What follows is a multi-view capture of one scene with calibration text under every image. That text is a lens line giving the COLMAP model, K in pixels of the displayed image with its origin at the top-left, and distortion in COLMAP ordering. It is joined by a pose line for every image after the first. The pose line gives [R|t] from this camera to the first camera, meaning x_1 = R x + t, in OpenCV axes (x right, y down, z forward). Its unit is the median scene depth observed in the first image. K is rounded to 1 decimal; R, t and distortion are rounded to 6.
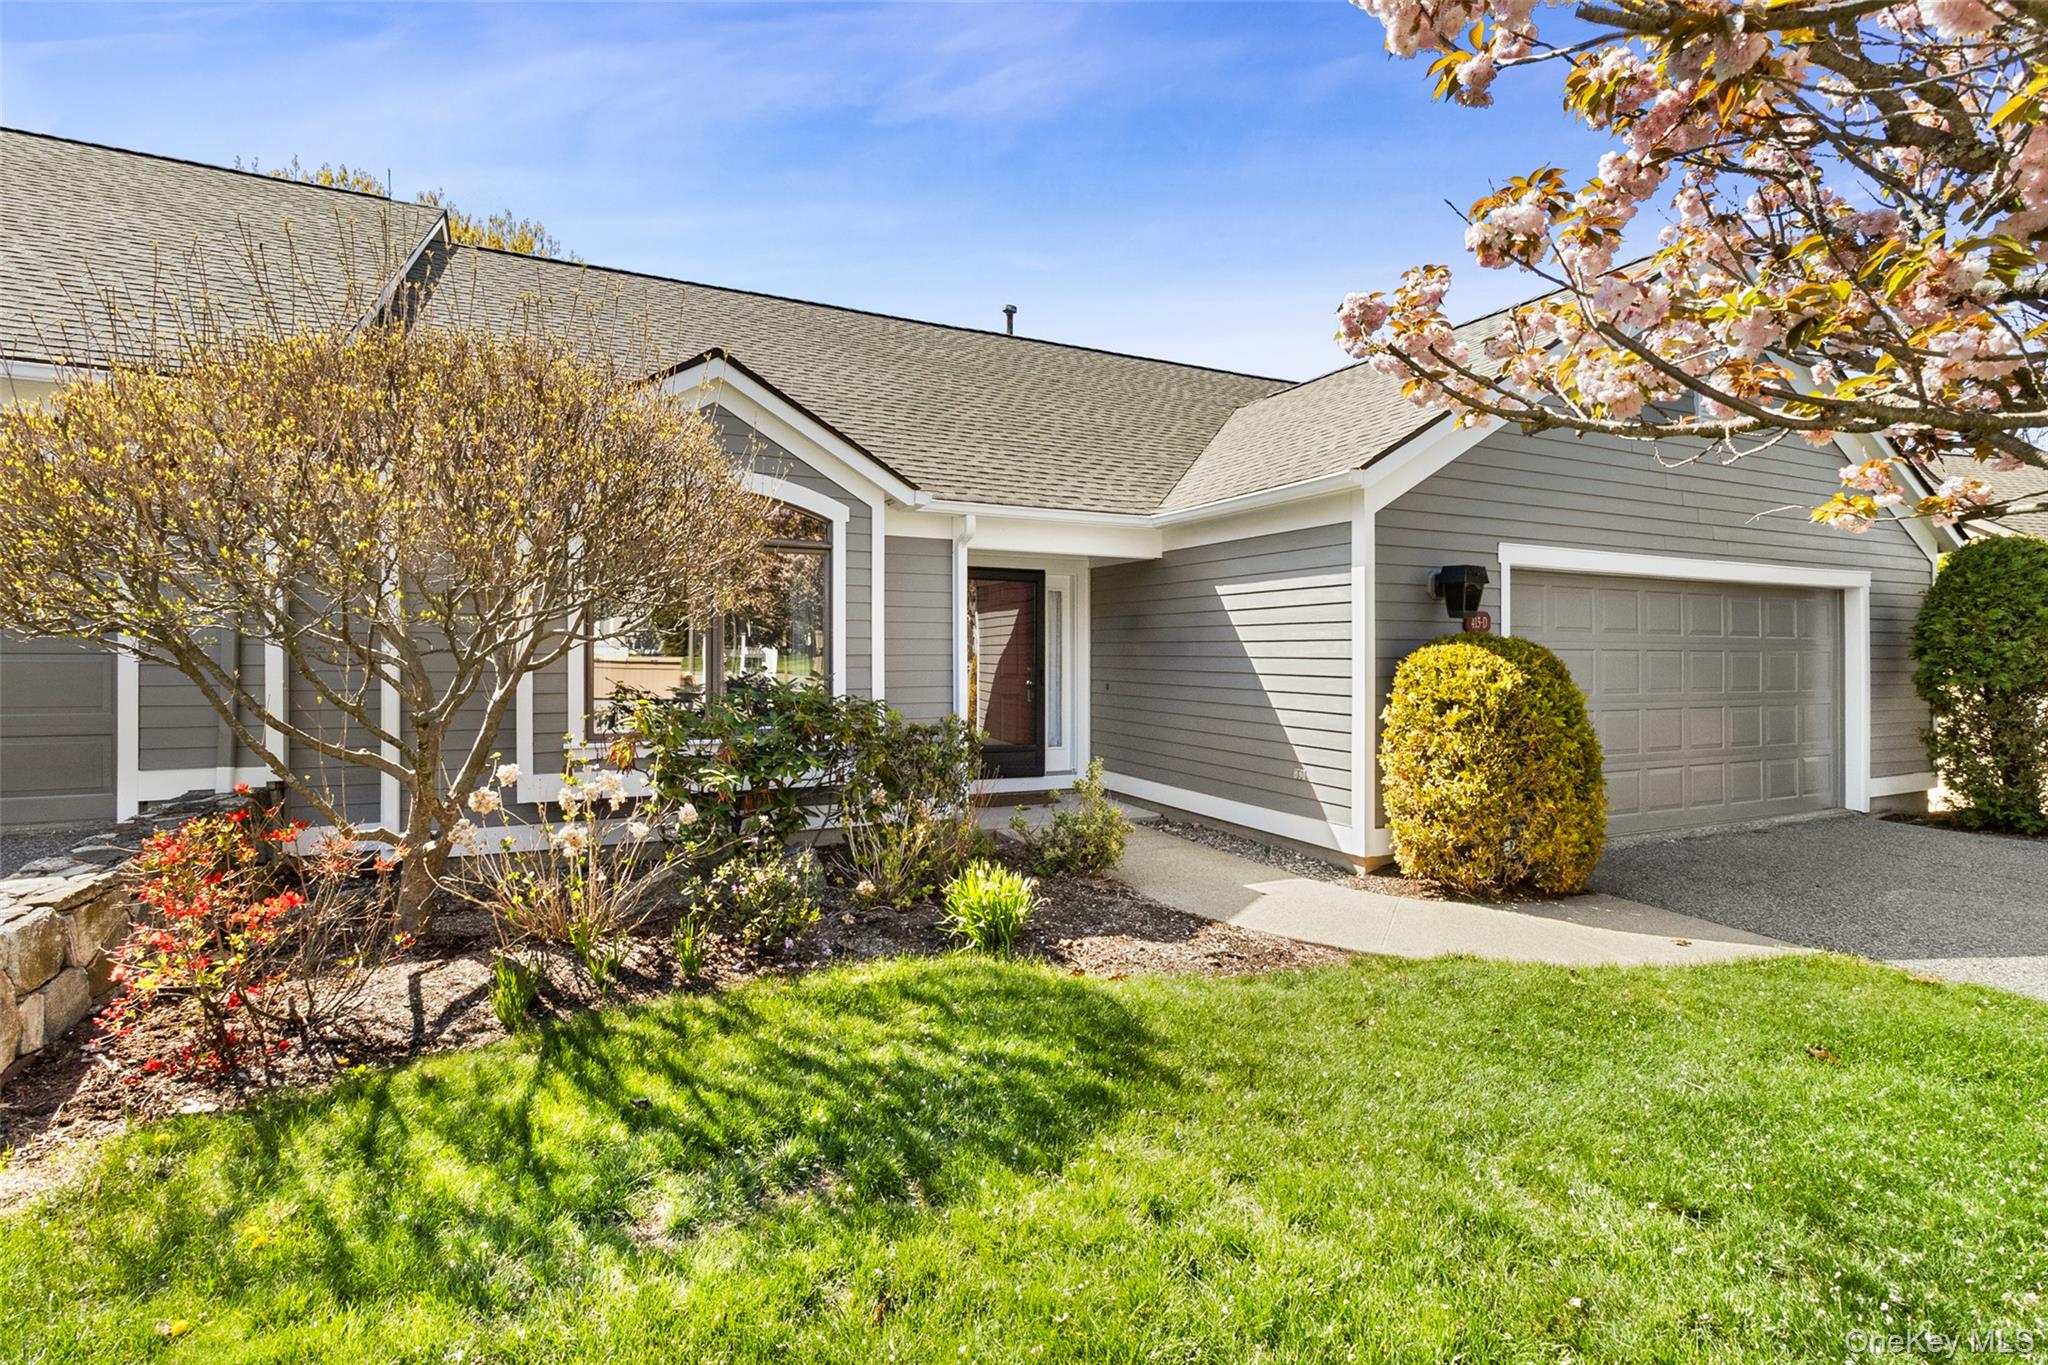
lens RADIAL K [[946.7, 0, 1023.1], [0, 946.7, 612.8], [0, 0, 1]] dist [-0.015749, 0.000025]
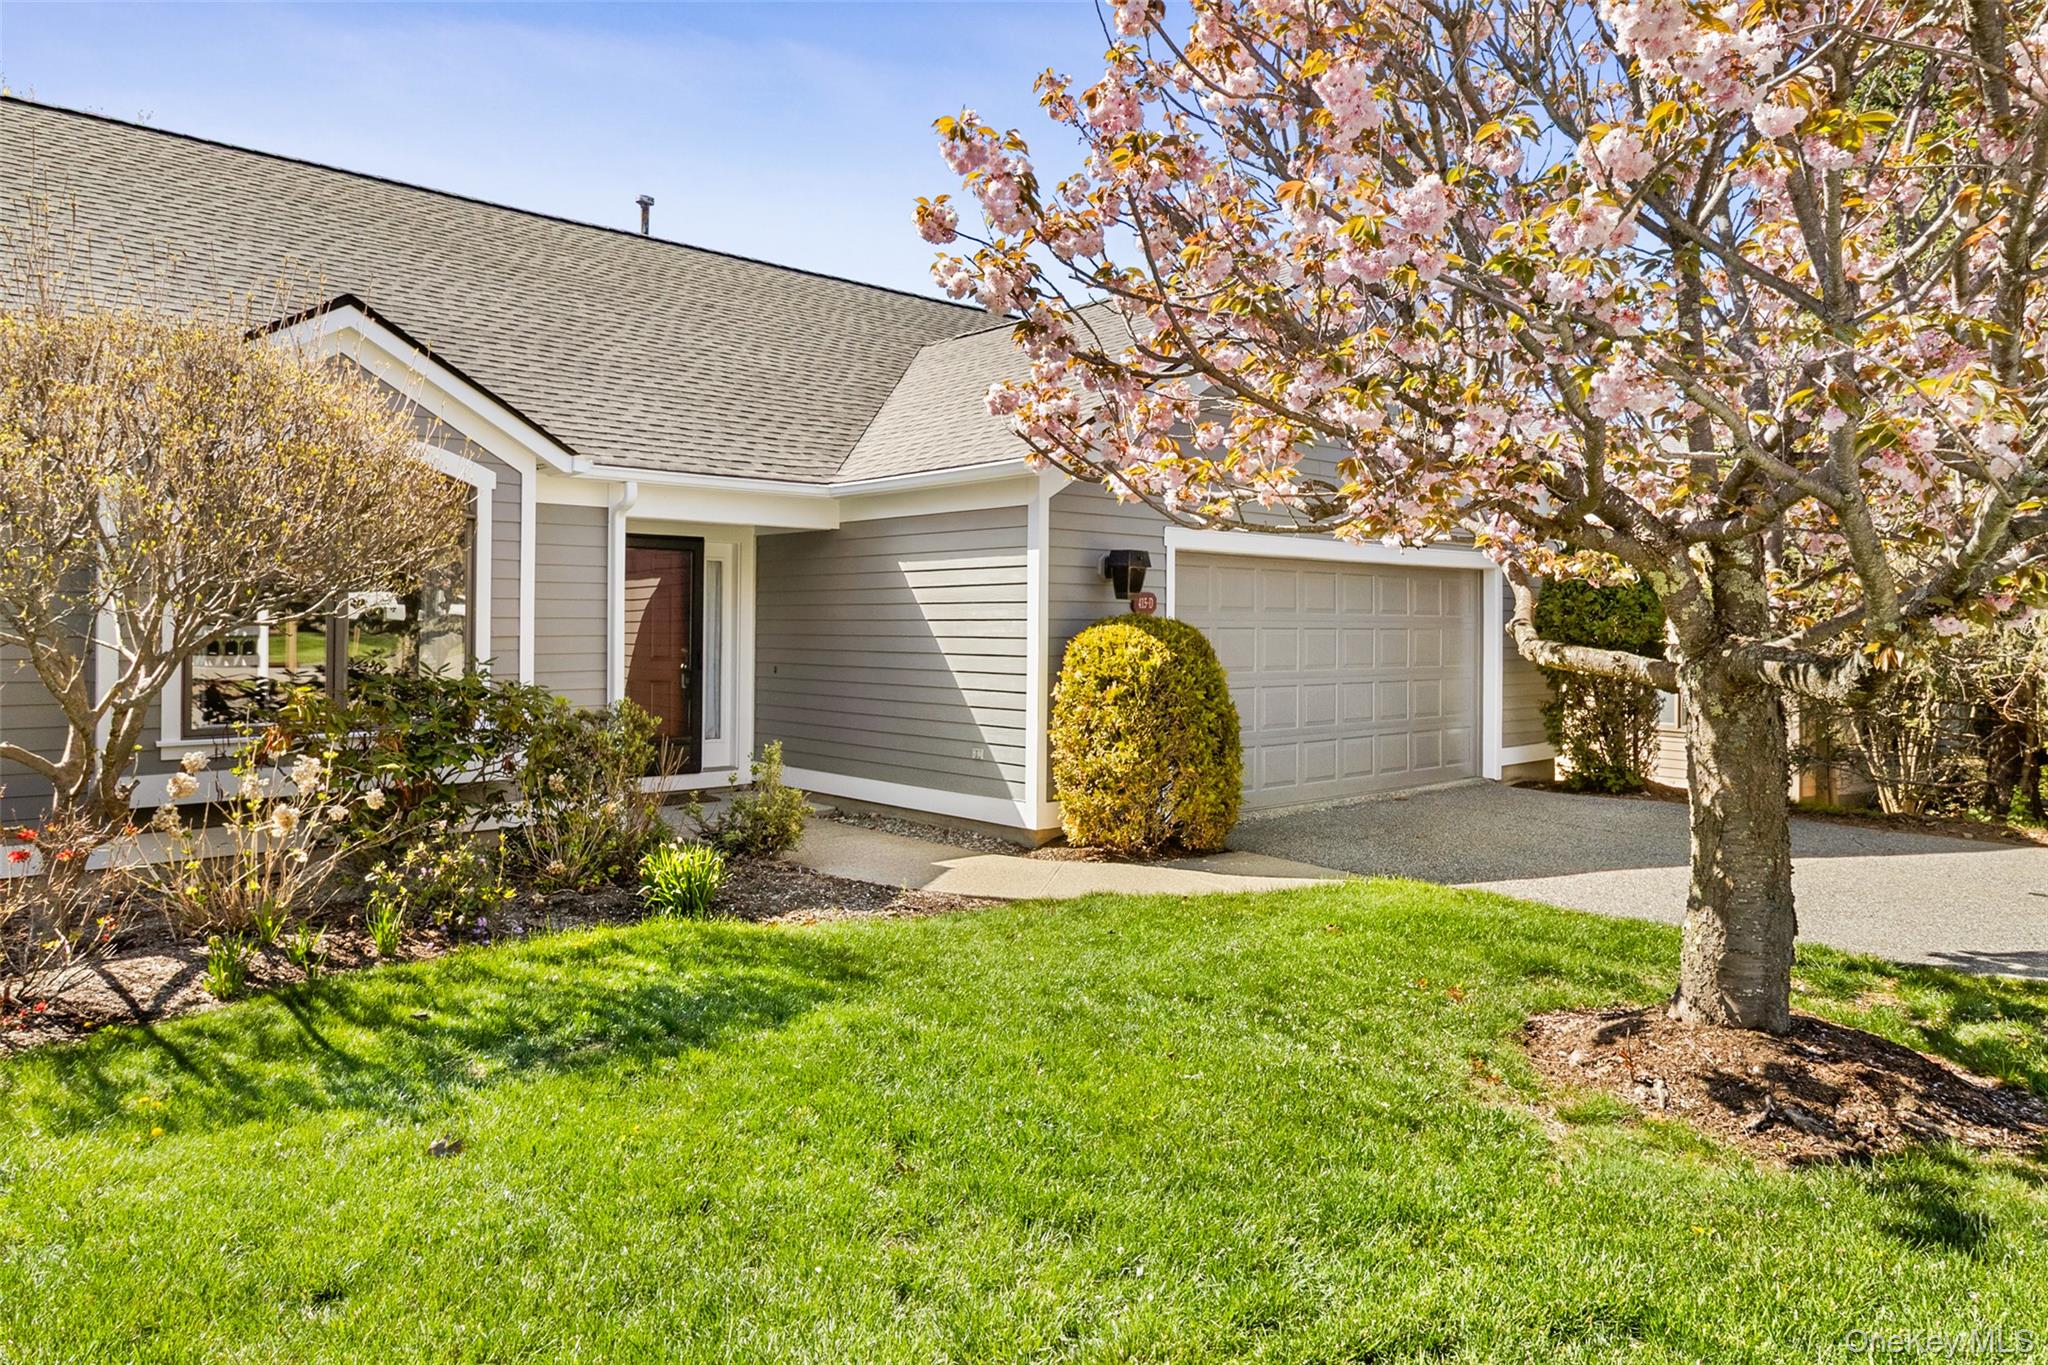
lens RADIAL K [[1301.5, 0, 1027.4], [0, 1301.5, 585.7], [0, 0, 1]] dist [0.022811, -0.000220]
pose [[0.954572, 0.007604, 0.297882, -0.074647], [-0.010903, 0.999896, 0.009415, -0.022392], [-0.297779, -0.012235, 0.954556, -0.355820]]
